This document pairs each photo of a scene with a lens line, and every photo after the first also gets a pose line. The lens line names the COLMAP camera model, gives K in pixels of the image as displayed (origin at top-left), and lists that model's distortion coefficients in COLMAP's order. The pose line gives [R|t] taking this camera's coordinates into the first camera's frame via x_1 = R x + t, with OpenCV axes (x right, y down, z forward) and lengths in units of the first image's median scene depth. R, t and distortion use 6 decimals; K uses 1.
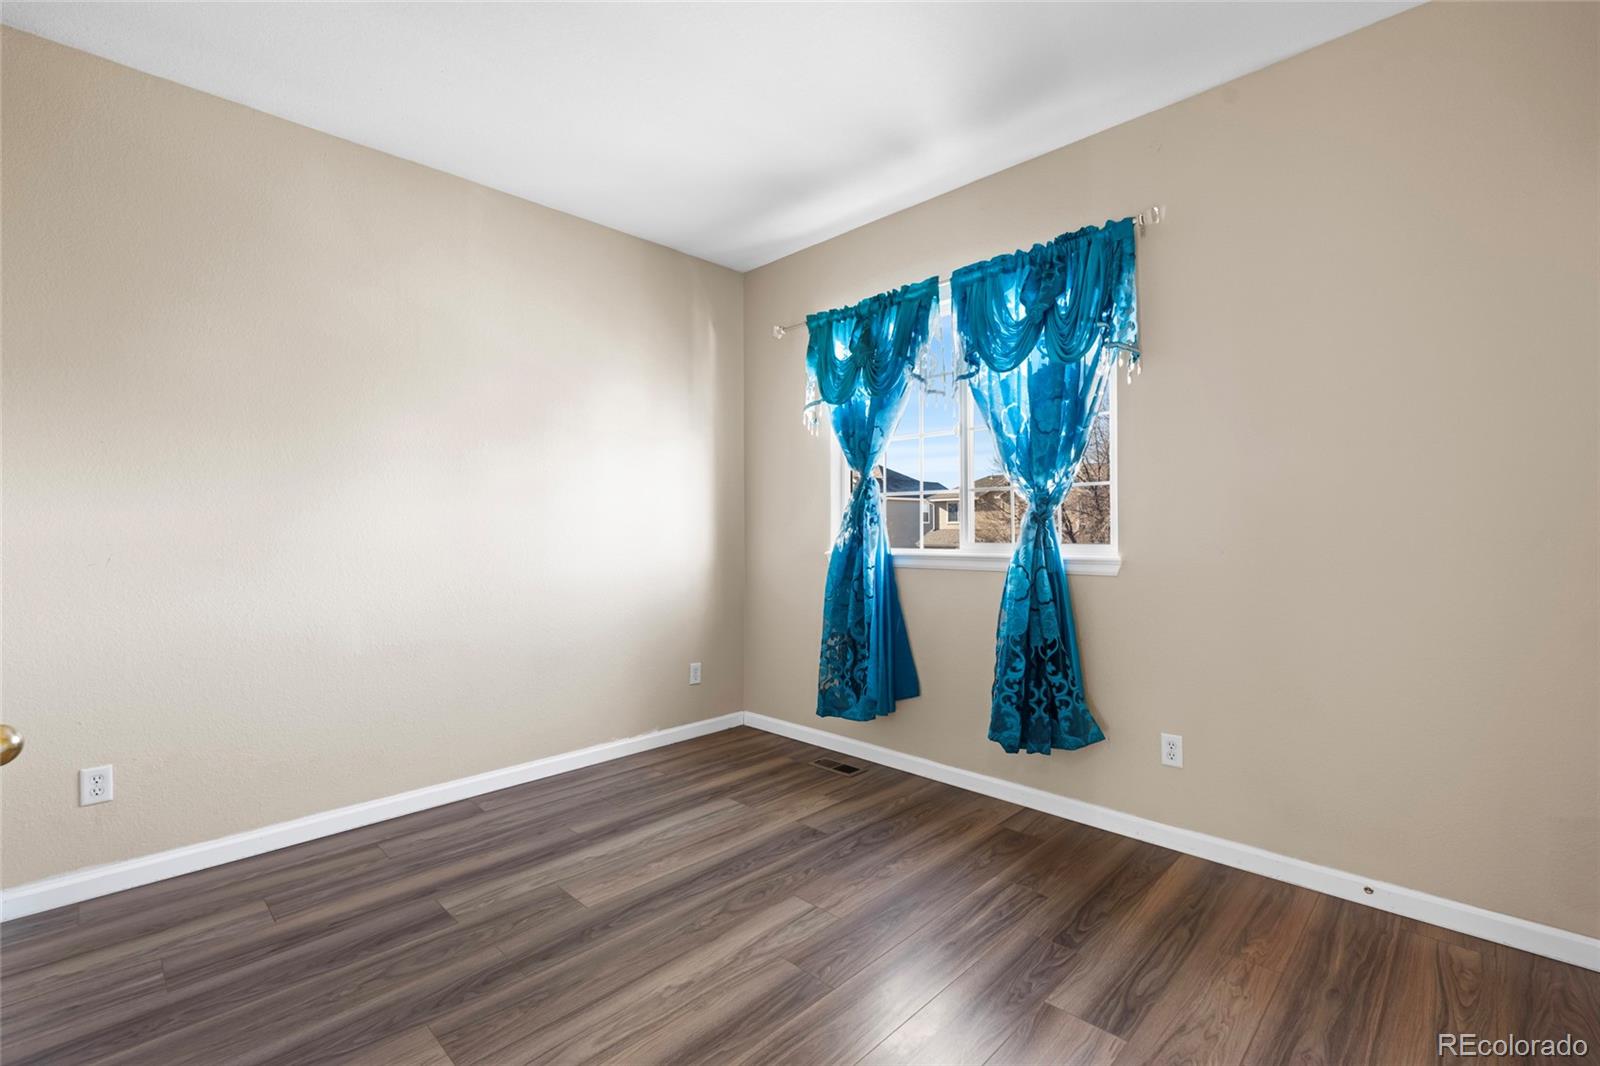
lens RADIAL K [[705.4, 0, 801.5], [0, 705.4, 535.9], [0, 0, 1]] dist [-0.001621, -0.000001]
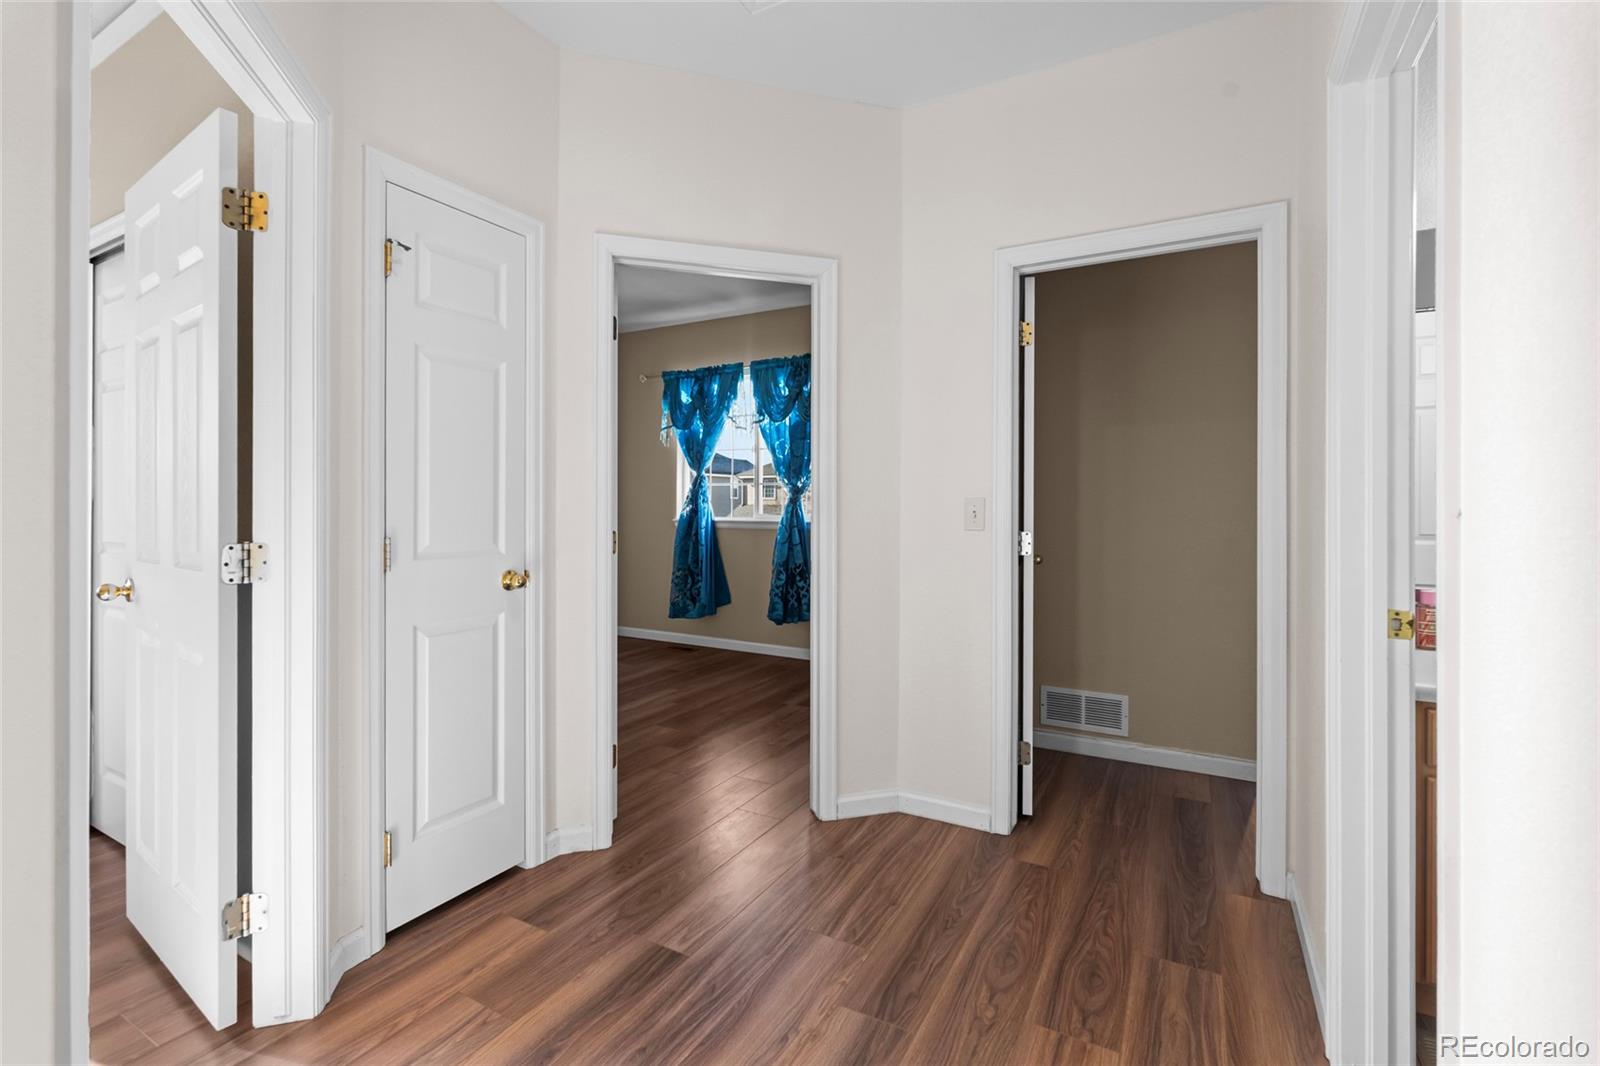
lens RADIAL K [[705.4, 0, 799.3], [0, 705.4, 518.8], [0, 0, 1]] dist [-0.001621, -0.000001]
pose [[0.964836, 0.005238, 0.262802, -0.131485], [-0.008333, 0.999908, 0.010662, 0.002494], [-0.262722, -0.012477, 0.964791, -0.740935]]
